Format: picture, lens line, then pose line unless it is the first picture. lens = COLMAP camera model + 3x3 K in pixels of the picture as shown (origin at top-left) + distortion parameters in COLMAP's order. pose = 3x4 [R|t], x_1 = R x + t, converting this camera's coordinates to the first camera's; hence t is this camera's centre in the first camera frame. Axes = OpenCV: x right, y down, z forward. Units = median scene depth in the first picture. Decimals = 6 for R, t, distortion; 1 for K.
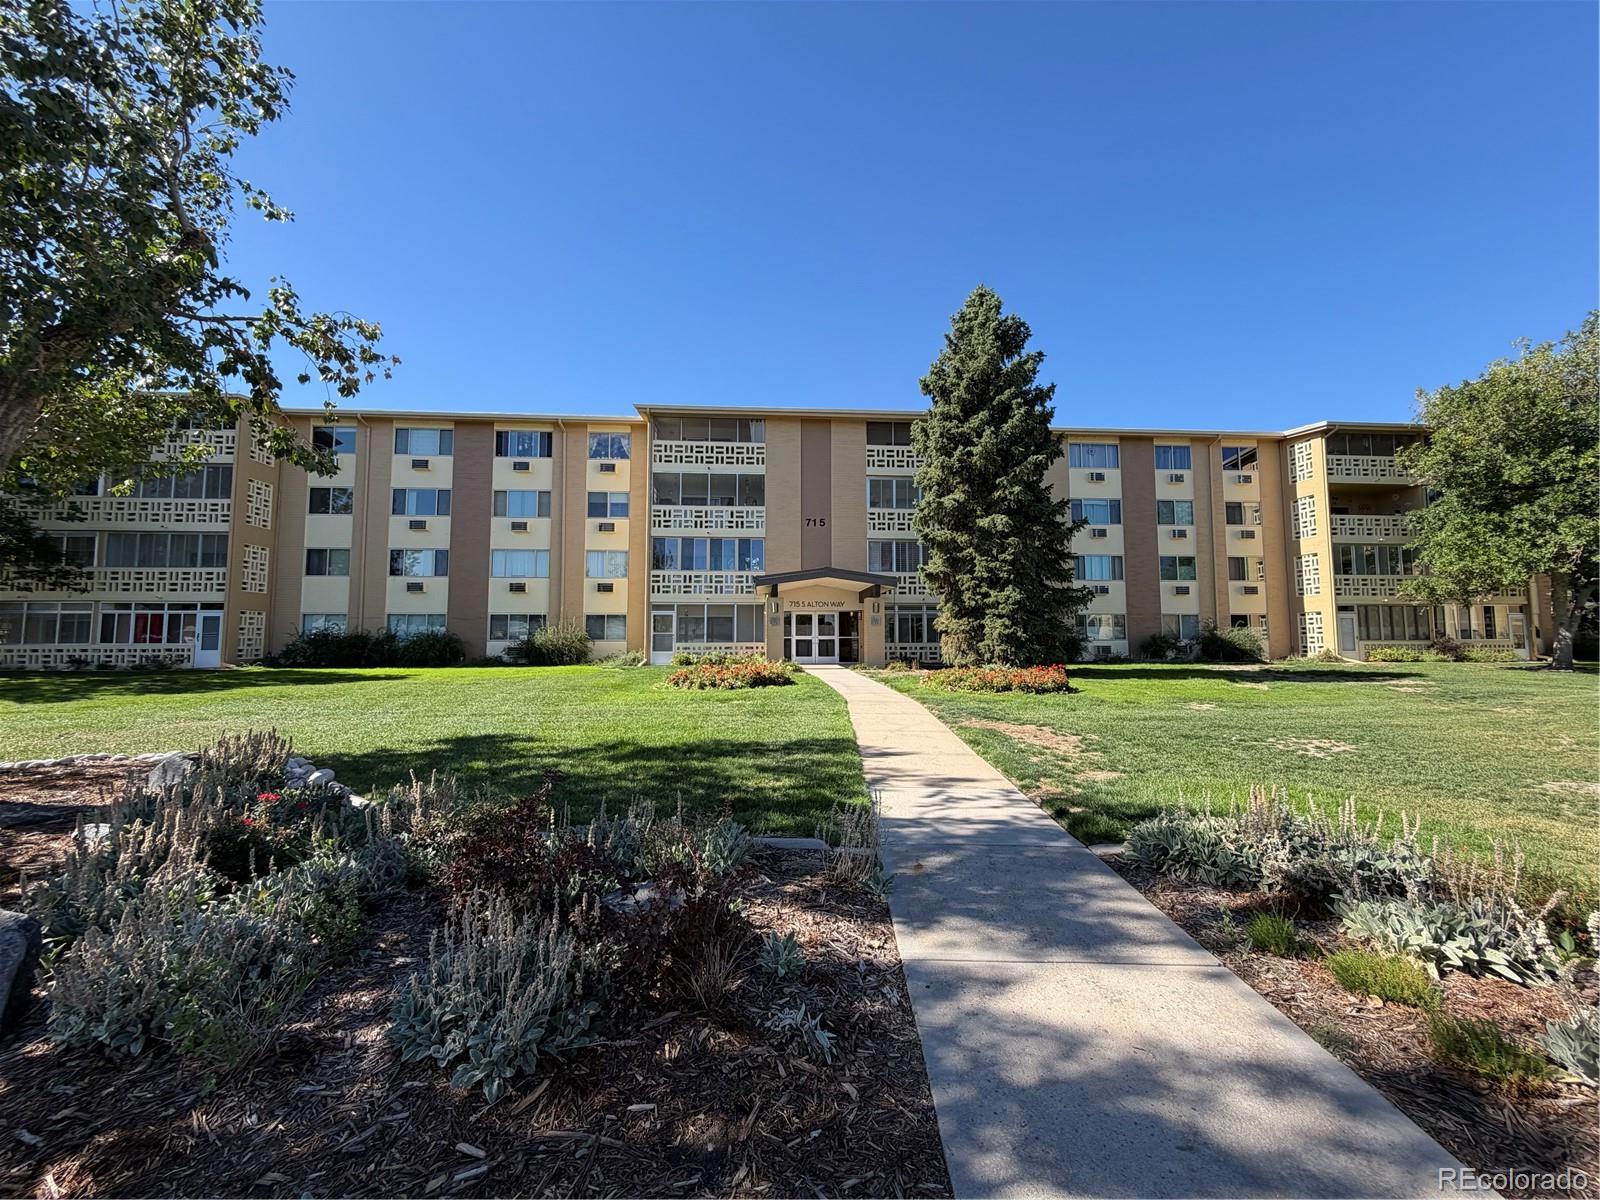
lens RADIAL K [[641.9, 0, 798.8], [0, 641.9, 597.4], [0, 0, 1]] dist [-0.002063, 0.000162]
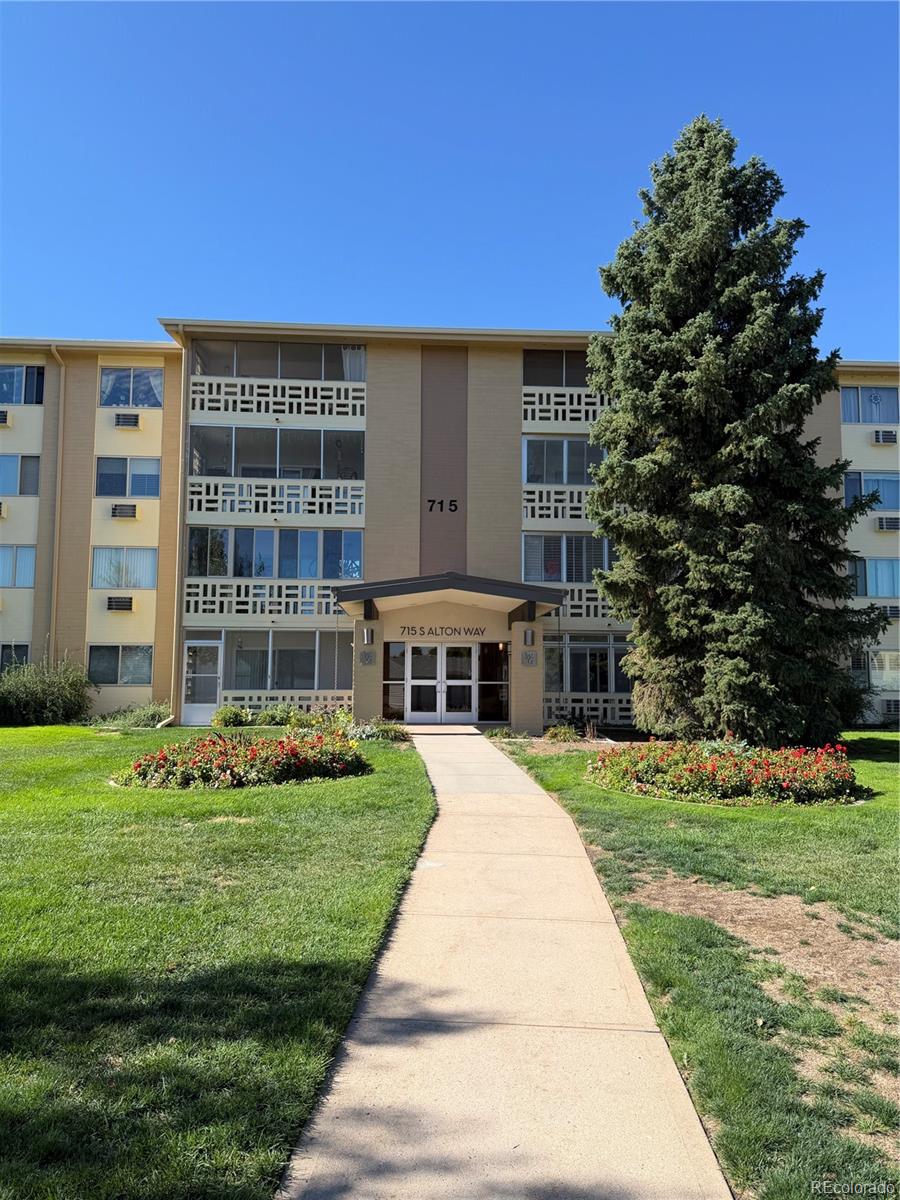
lens RADIAL K [[839.8, 0, 446.8], [0, 839.8, 607.0], [0, 0, 1]] dist [0.041391, -0.027816]
pose [[0.999696, 0.006373, -0.023821, 0.058119], [-0.006765, 0.999843, -0.016380, -0.000277], [0.023713, 0.016536, 0.999582, 0.176612]]
